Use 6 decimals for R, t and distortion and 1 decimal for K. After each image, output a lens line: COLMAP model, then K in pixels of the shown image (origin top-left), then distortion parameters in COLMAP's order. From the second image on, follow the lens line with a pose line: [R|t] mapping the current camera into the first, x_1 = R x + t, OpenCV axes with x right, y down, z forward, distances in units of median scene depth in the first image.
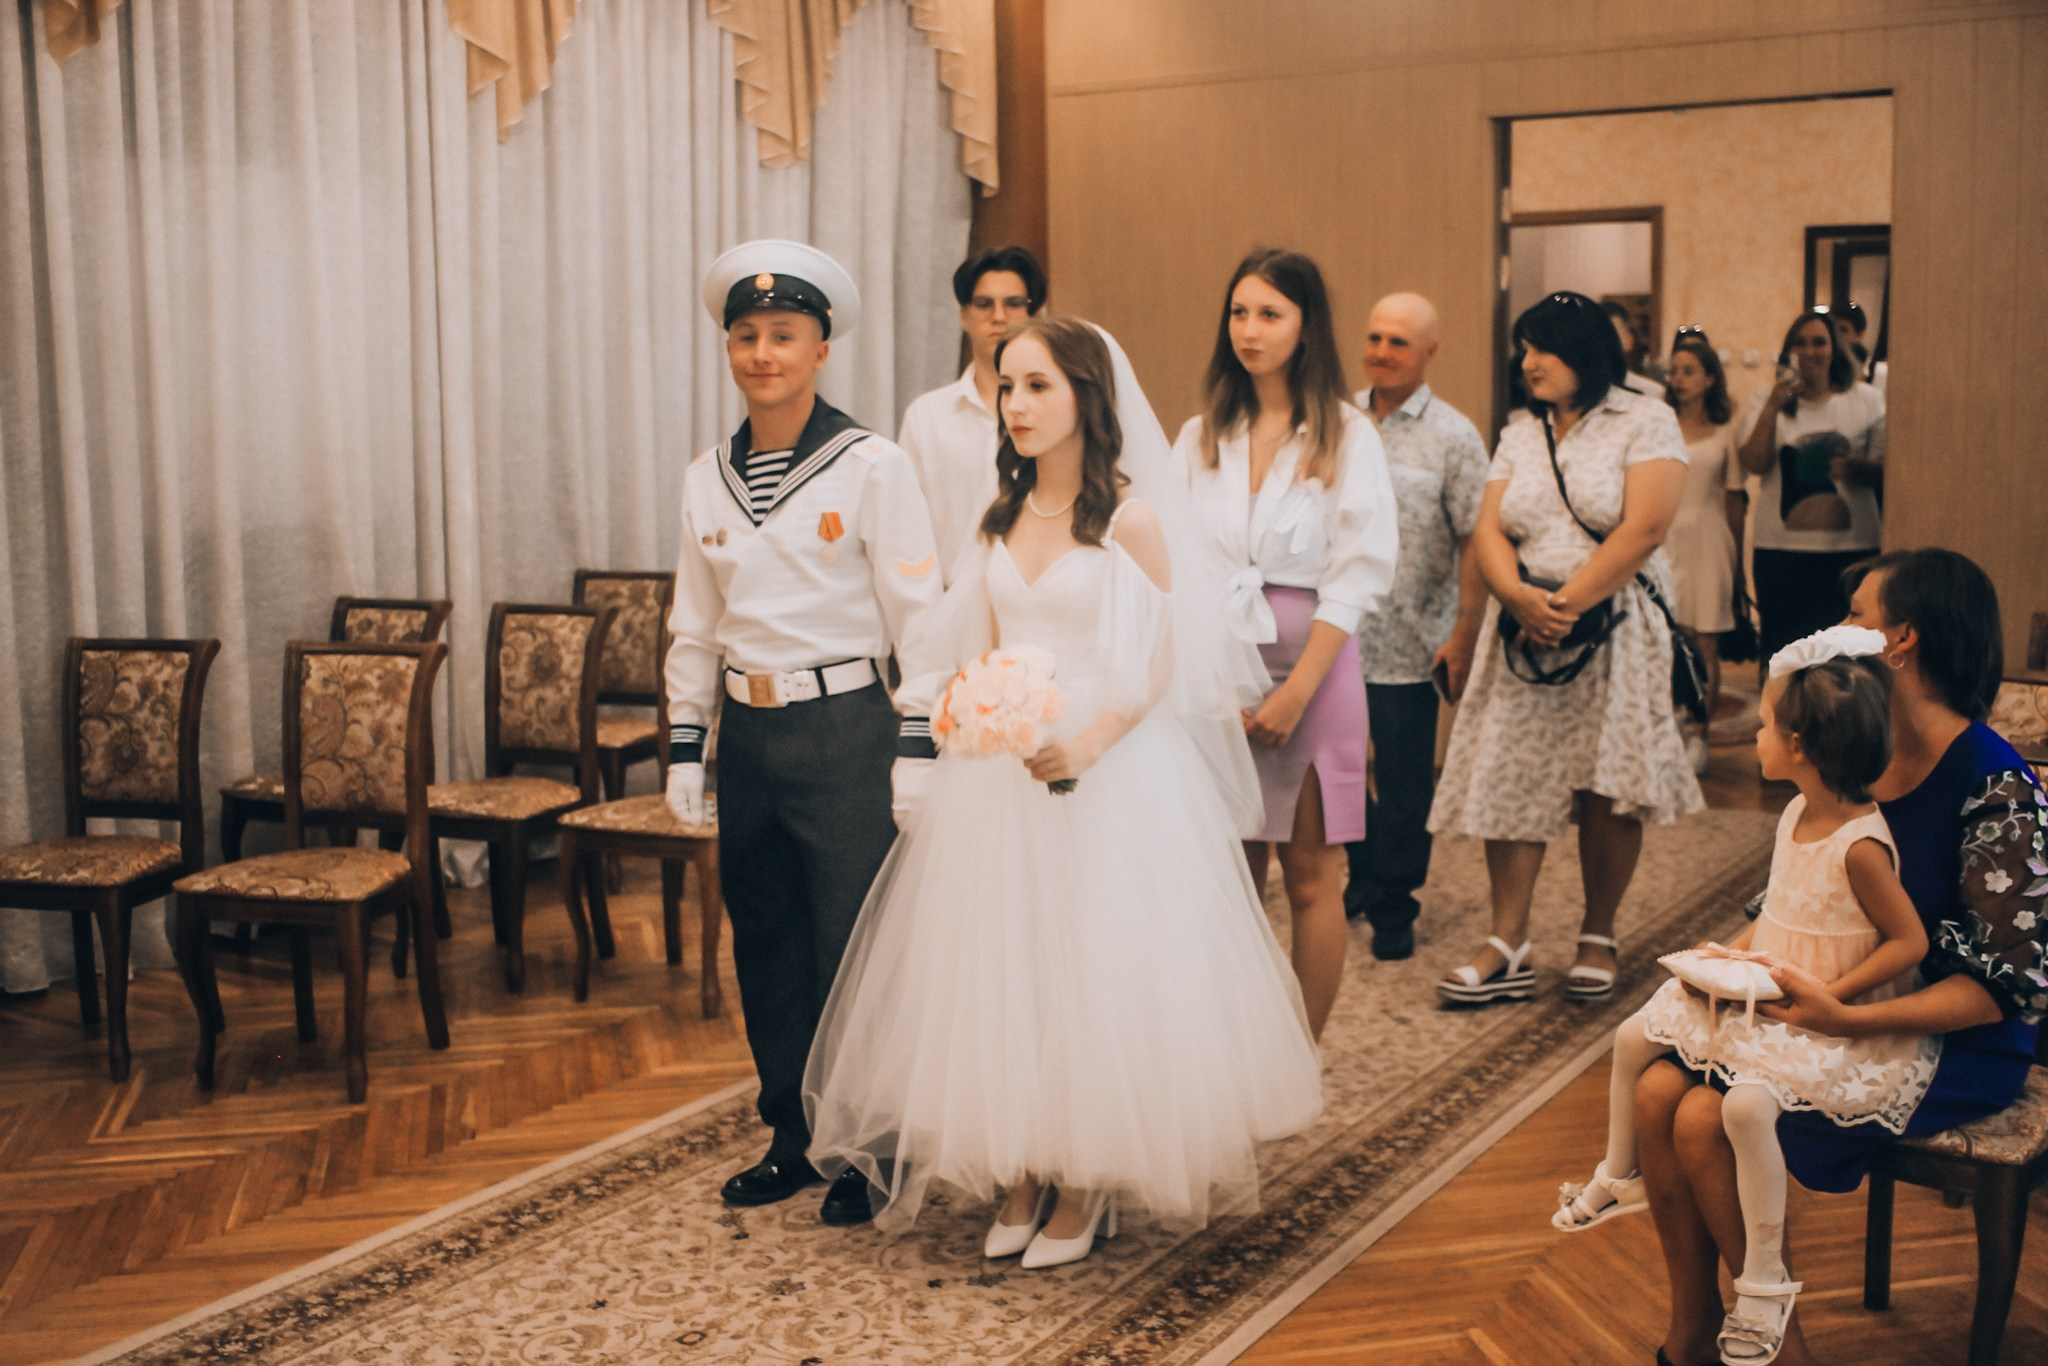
lens RADIAL K [[2205.1, 0, 1018.9], [0, 2205.1, 644.7], [0, 0, 1]] dist [-0.081421, -0.249909]
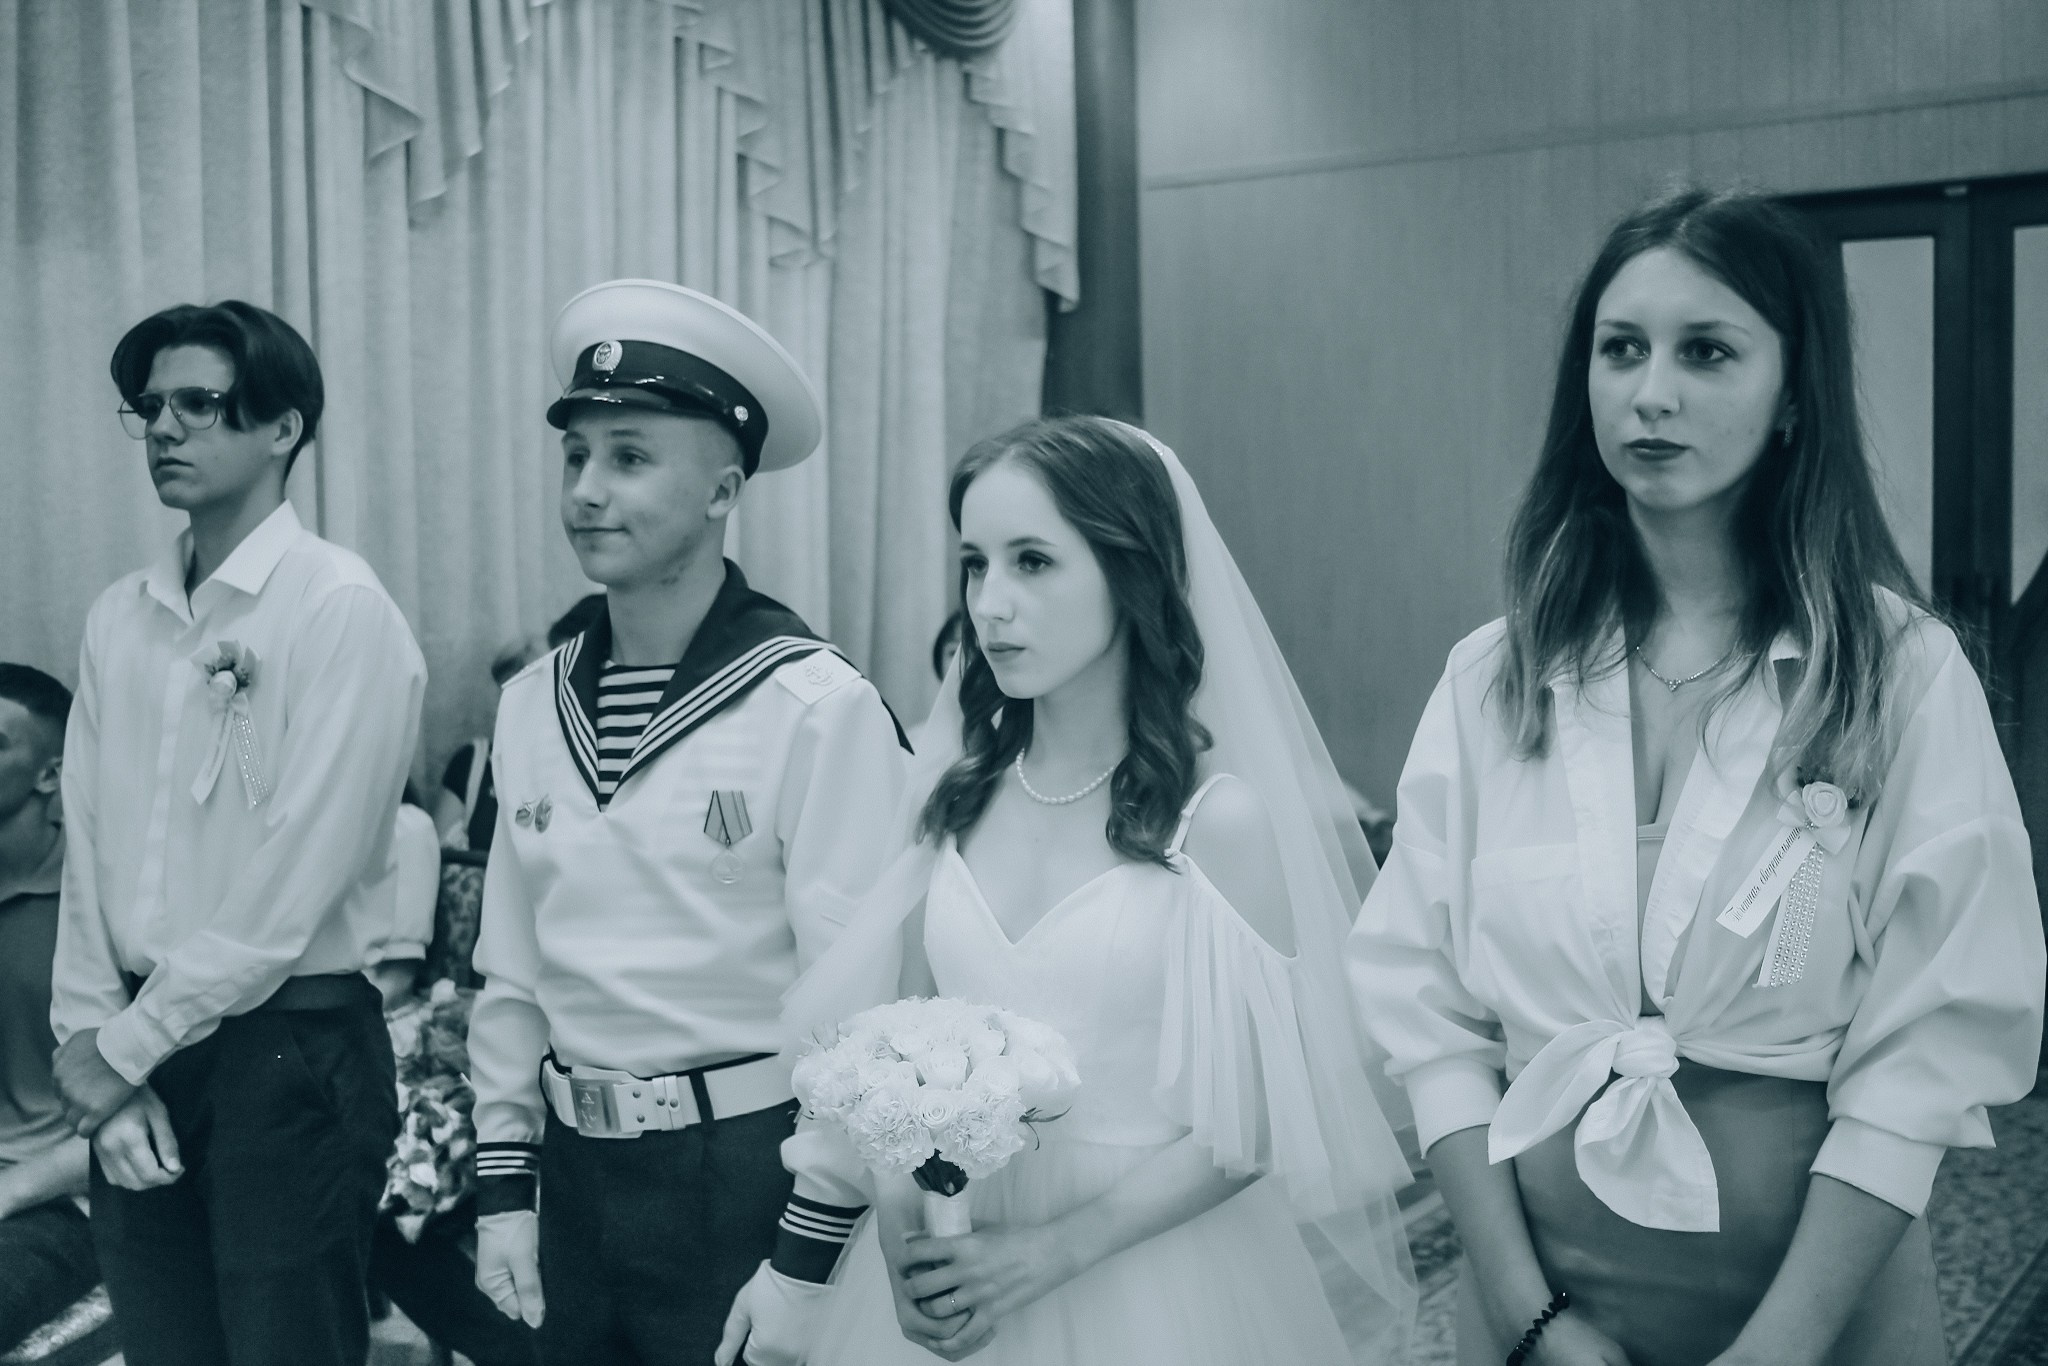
lens RADIAL K [[2409.0, 0, 1033.0], [0, 2409.0, 684.8], [0, 0, 1]] dist [-0.113607, 0.075783]
pose [[0.999438, -0.000162, -0.033512, 0.005418], [-0.001832, 0.998228, -0.059476, -0.025964], [0.033462, 0.059504, 0.997667, 0.222683]]
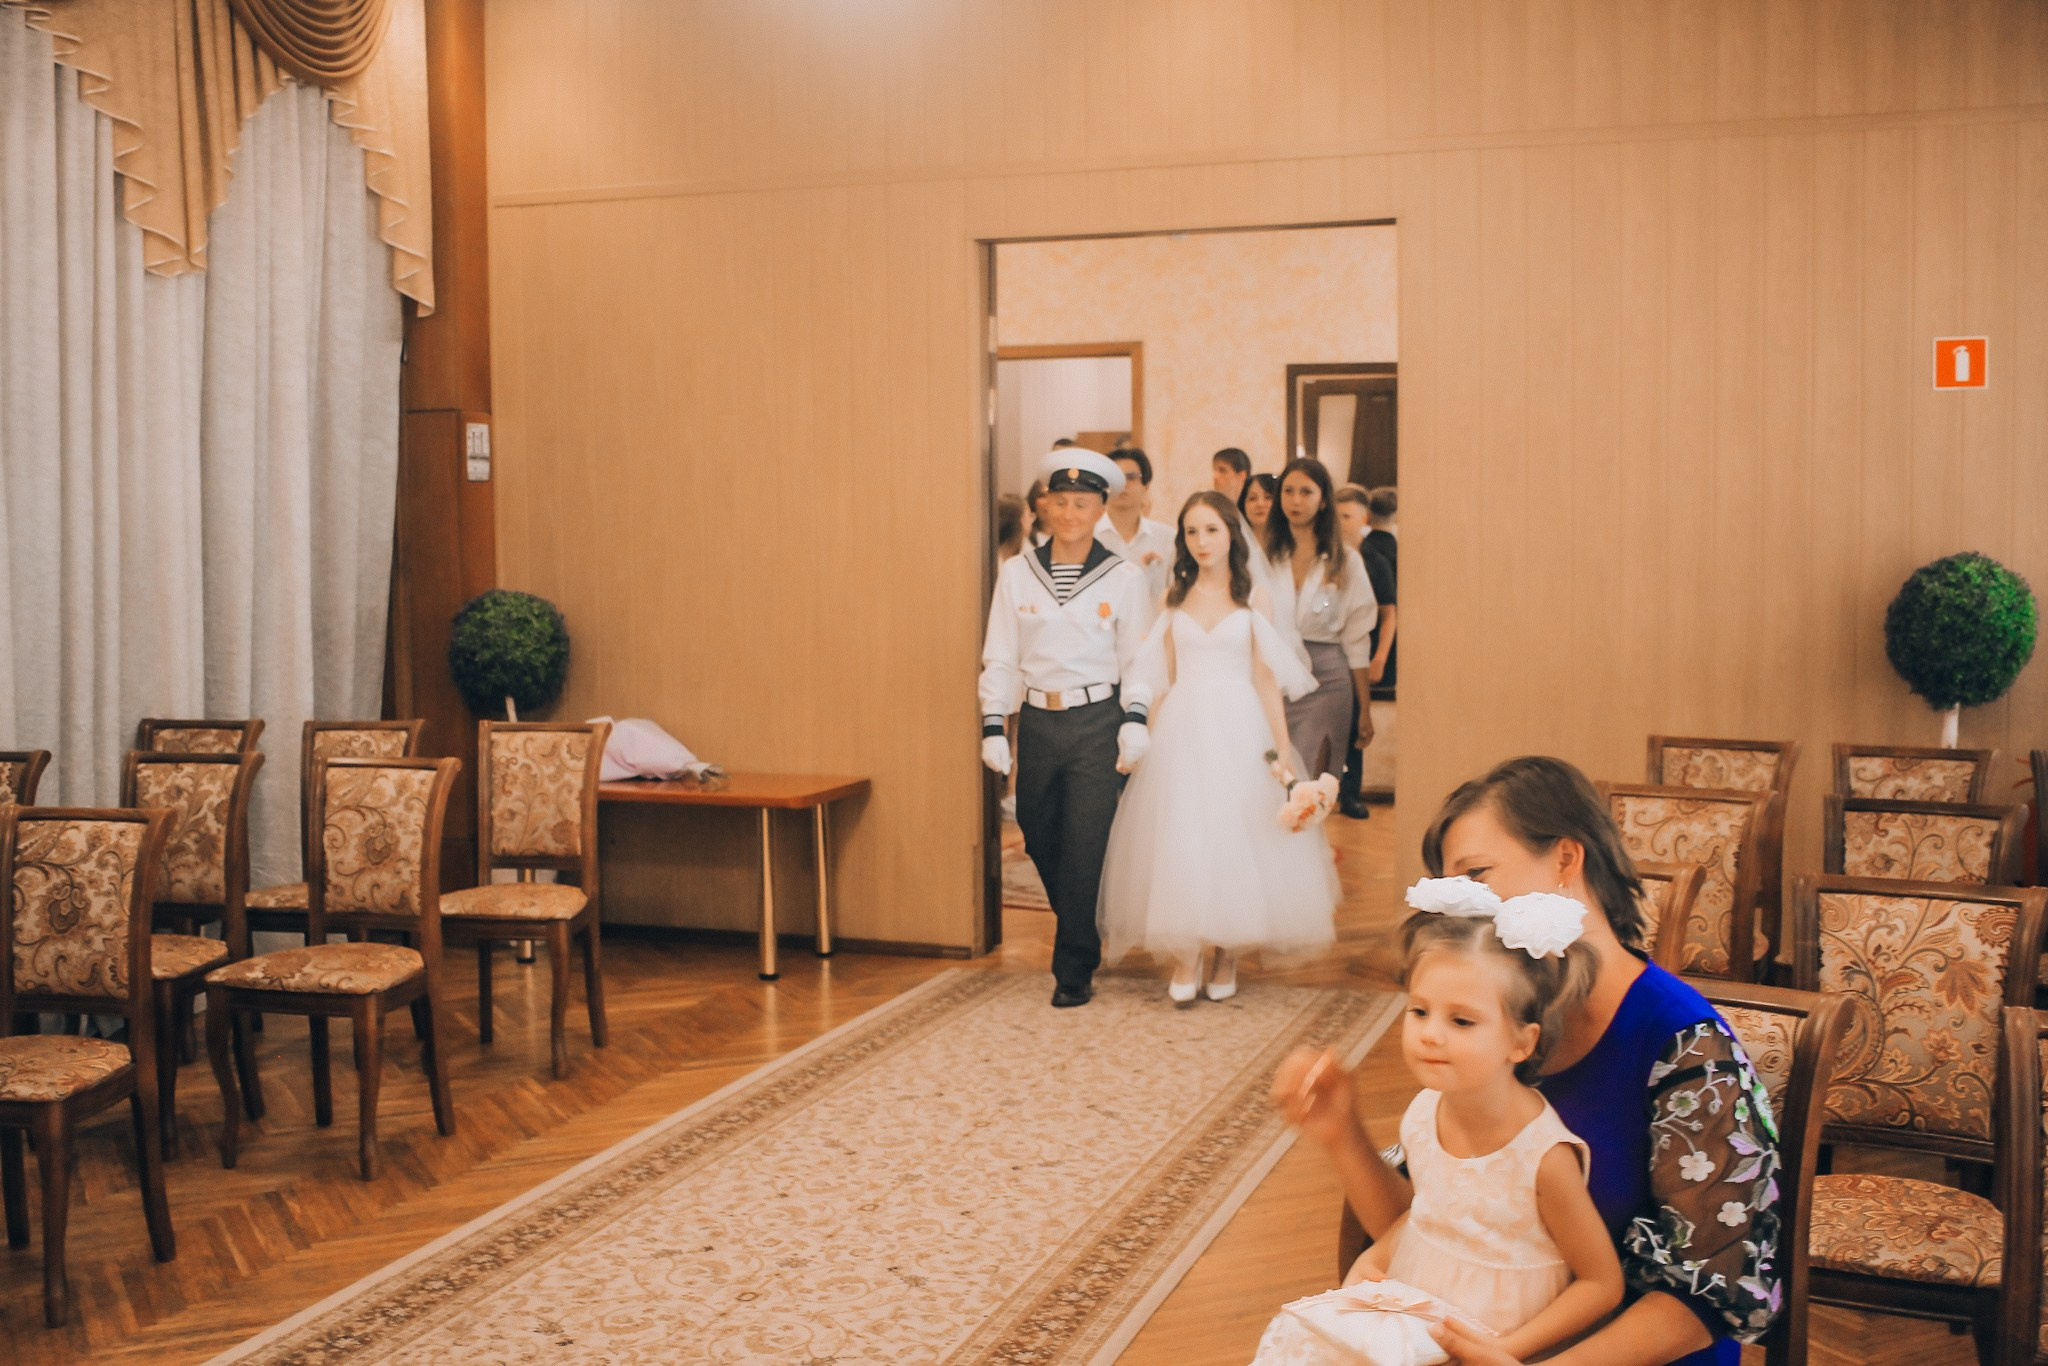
lens RADIAL K [[2282.7, 0, 1023.8], [0, 2282.7, 693.6], [0, 0, 1]] dist [-0.123752, 0.115225]
pose [[0.971924, -0.013295, 0.234917, 0.010753], [0.023467, 0.998902, -0.040556, -0.014829], [-0.234120, 0.044930, 0.971169, 0.104175]]
